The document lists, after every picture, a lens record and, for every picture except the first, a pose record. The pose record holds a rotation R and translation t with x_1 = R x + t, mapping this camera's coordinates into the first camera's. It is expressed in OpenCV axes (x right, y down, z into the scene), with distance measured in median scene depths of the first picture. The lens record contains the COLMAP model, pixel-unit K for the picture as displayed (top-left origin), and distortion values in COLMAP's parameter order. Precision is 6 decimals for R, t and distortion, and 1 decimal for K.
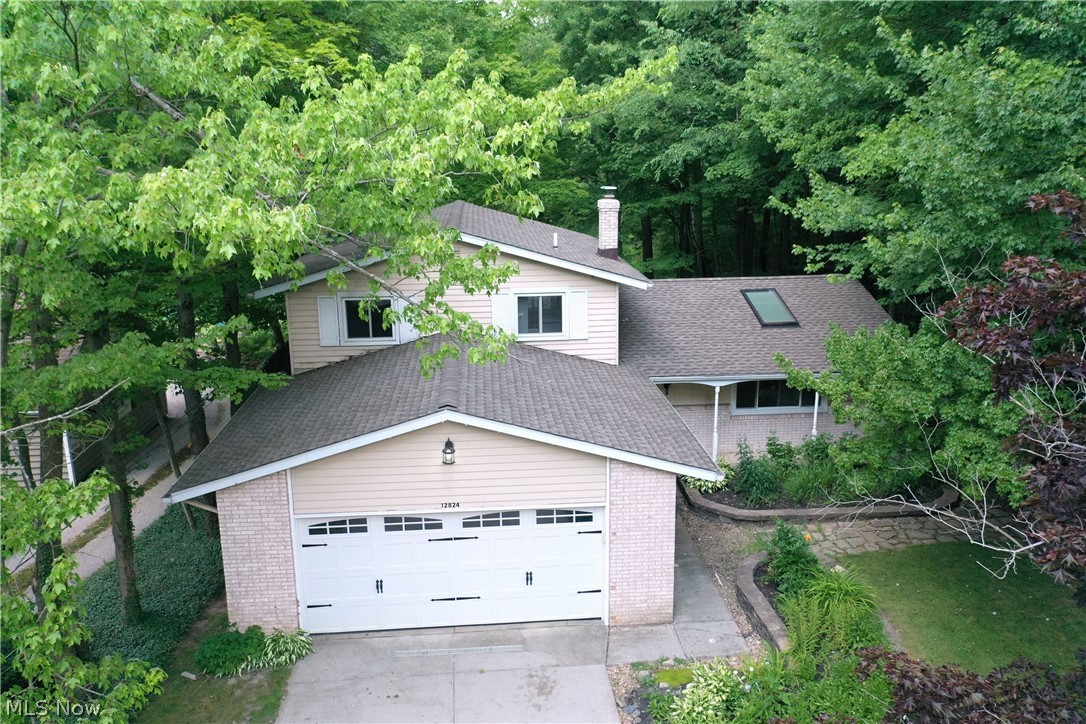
lens RADIAL K [[864.6, 0, 543.0], [0, 864.6, 362.0], [0, 0, 1]] dist [0.011015, 0.004919]
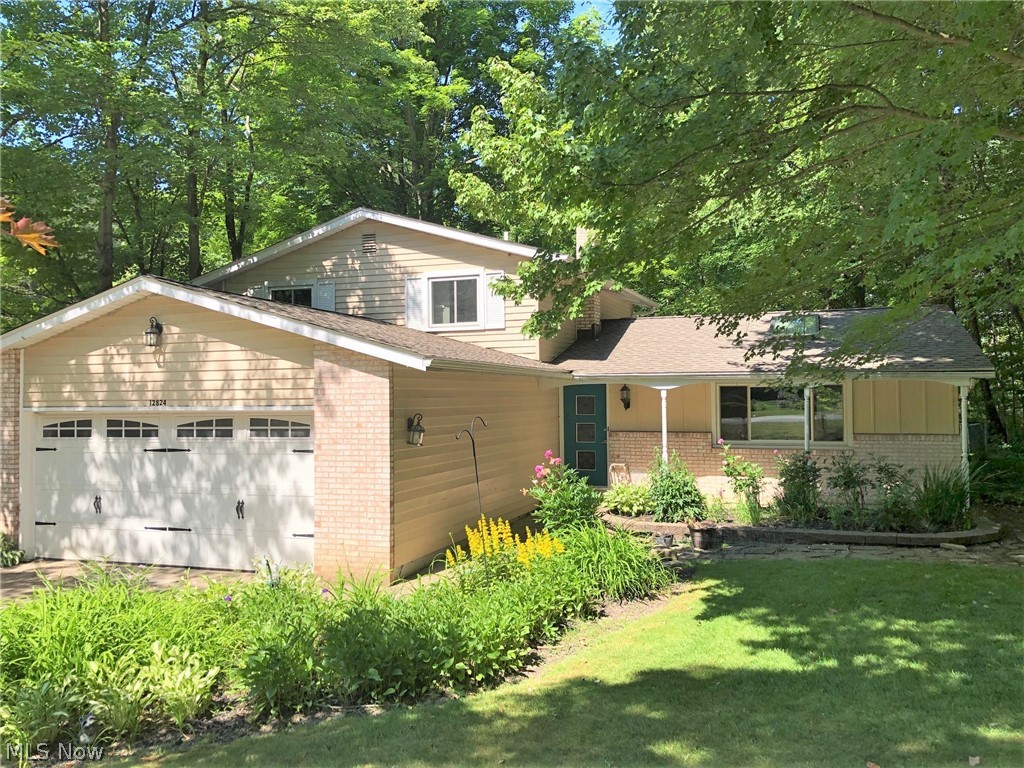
lens RADIAL K [[864.7, 0, 512.0], [0, 864.7, 384.0], [0, 0, 1]] dist [0.104466, -0.180569]
pose [[0.907336, -0.005805, -0.420367, 0.447190], [-0.103218, 0.966223, -0.236133, 0.244035], [0.407539, 0.257641, 0.876090, 0.286866]]
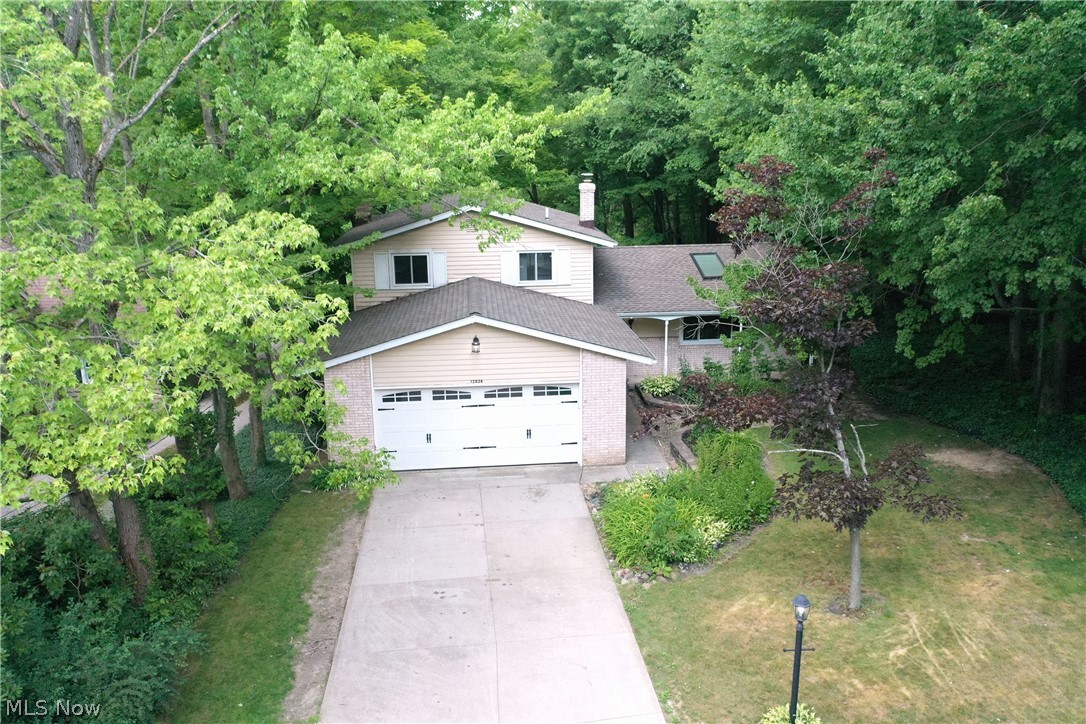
lens RADIAL K [[864.6, 0, 543.0], [0, 864.6, 362.0], [0, 0, 1]] dist [0.011015, 0.004919]
pose [[0.999983, -0.003773, 0.004557, 0.001564], [0.003758, 0.999988, 0.003220, 0.097798], [-0.004569, -0.003203, 0.999984, -0.392104]]
